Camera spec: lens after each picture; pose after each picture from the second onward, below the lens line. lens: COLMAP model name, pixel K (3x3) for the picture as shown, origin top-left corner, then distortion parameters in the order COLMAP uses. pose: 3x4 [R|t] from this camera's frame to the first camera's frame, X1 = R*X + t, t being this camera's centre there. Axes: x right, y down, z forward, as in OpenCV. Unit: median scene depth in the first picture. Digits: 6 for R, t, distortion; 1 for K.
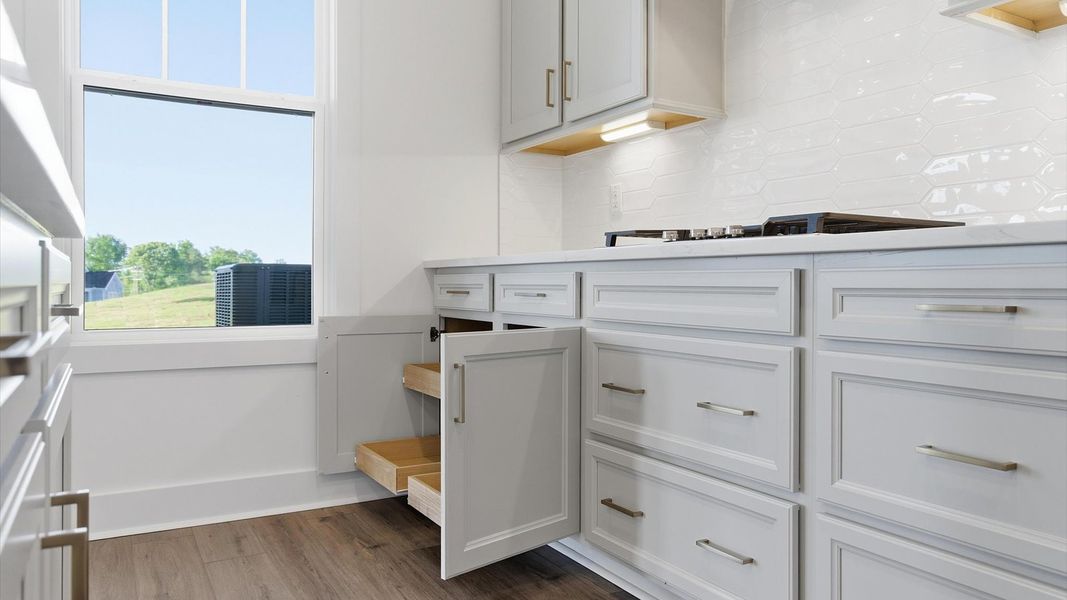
lens RADIAL K [[741.8, 0, 533.5], [0, 741.8, 300.0], [0, 0, 1]] dist [-0.003640, -0.001243]
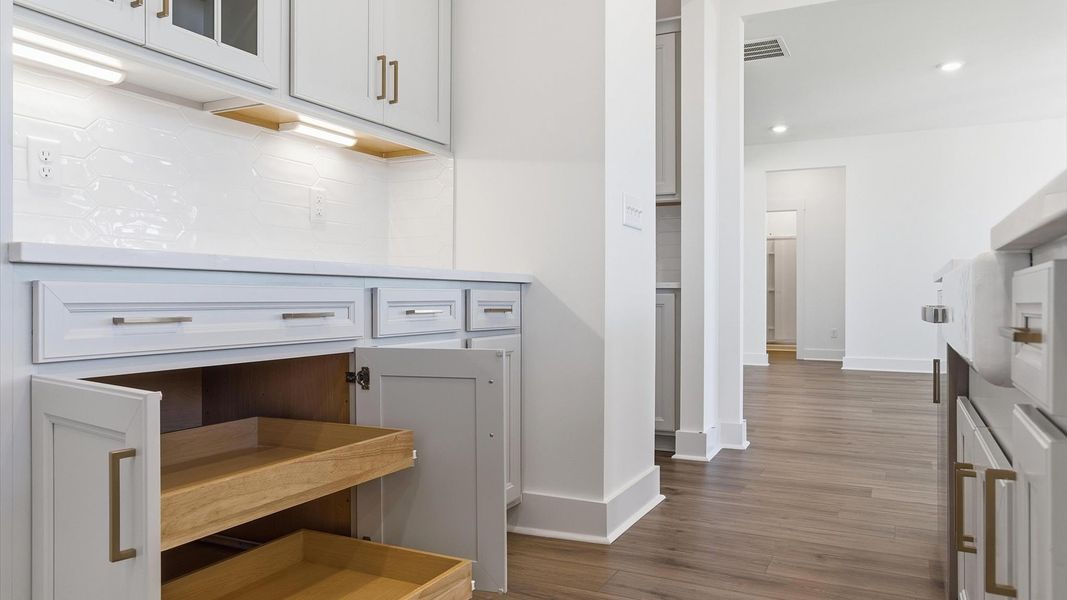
lens RADIAL K [[741.8, 0, 533.5], [0, 741.8, 300.0], [0, 0, 1]] dist [-0.003640, -0.001243]
pose [[-0.555841, -0.003780, 0.831280, -0.813269], [0.016287, 0.999748, 0.015436, -0.032623], [-0.831129, 0.022119, -0.555639, 1.345724]]
